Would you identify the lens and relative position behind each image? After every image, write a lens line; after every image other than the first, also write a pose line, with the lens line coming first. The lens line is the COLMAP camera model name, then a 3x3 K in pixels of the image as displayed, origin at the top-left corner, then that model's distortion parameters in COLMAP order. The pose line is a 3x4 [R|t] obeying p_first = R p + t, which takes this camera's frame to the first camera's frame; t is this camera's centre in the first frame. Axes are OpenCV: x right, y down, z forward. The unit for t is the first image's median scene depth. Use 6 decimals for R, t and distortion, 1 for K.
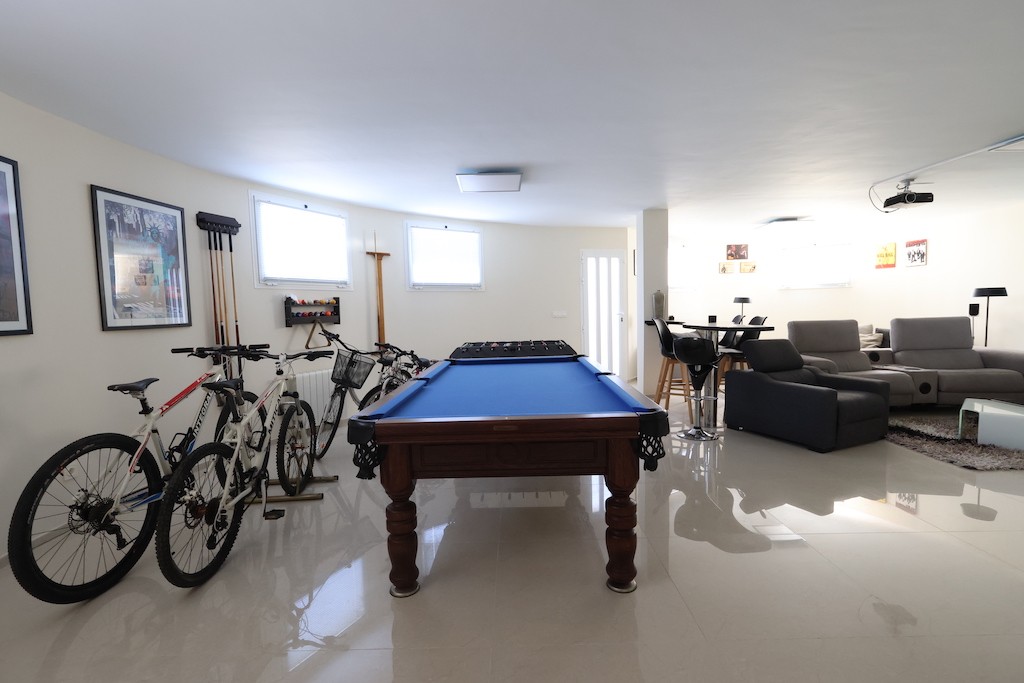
lens RADIAL K [[474.2, 0, 512.6], [0, 474.2, 342.4], [0, 0, 1]] dist [-0.000903, 0.001328]
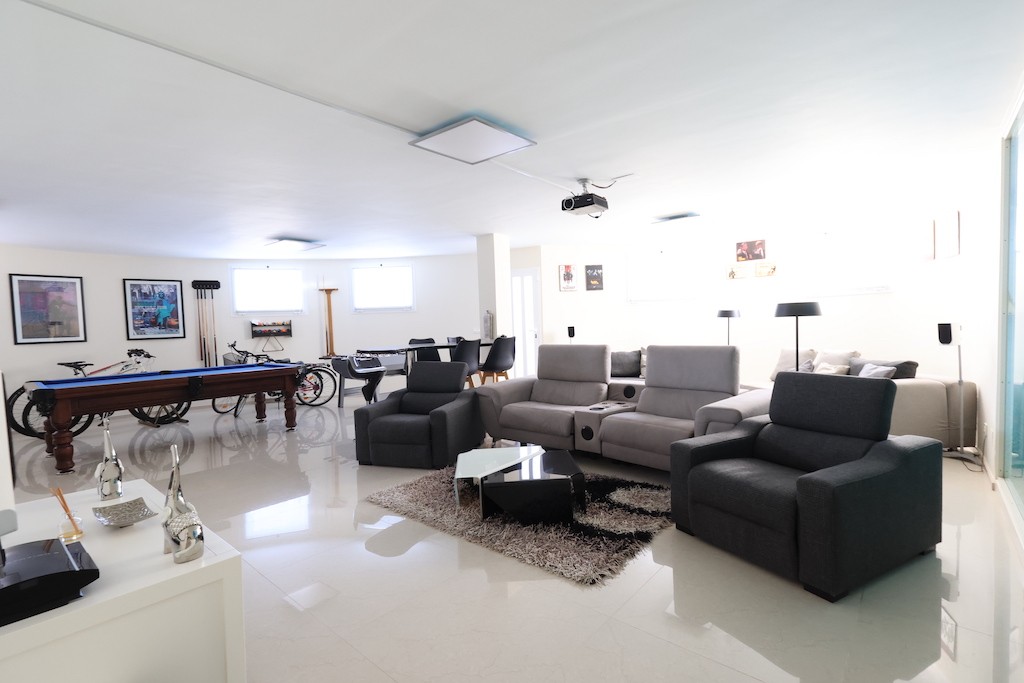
lens RADIAL K [[474.2, 0, 512.6], [0, 474.2, 342.4], [0, 0, 1]] dist [-0.000903, 0.001328]
pose [[0.756653, 0.030350, -0.653112, 1.279451], [-0.034482, 0.999384, 0.006492, -0.058754], [0.652907, 0.017609, 0.757234, 0.292351]]
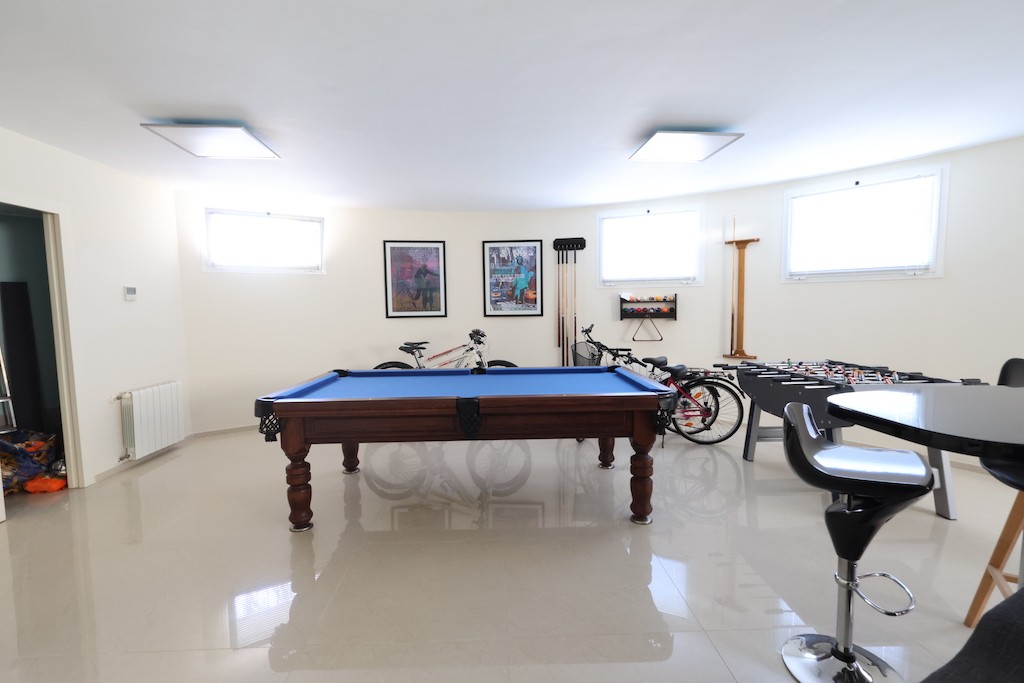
lens RADIAL K [[474.2, 0, 512.6], [0, 474.2, 342.4], [0, 0, 1]] dist [-0.000903, 0.001328]
pose [[0.042407, 0.105386, -0.993527, 0.646255], [-0.061458, 0.992813, 0.102687, -0.077606], [0.997208, 0.056706, 0.048579, 0.633185]]
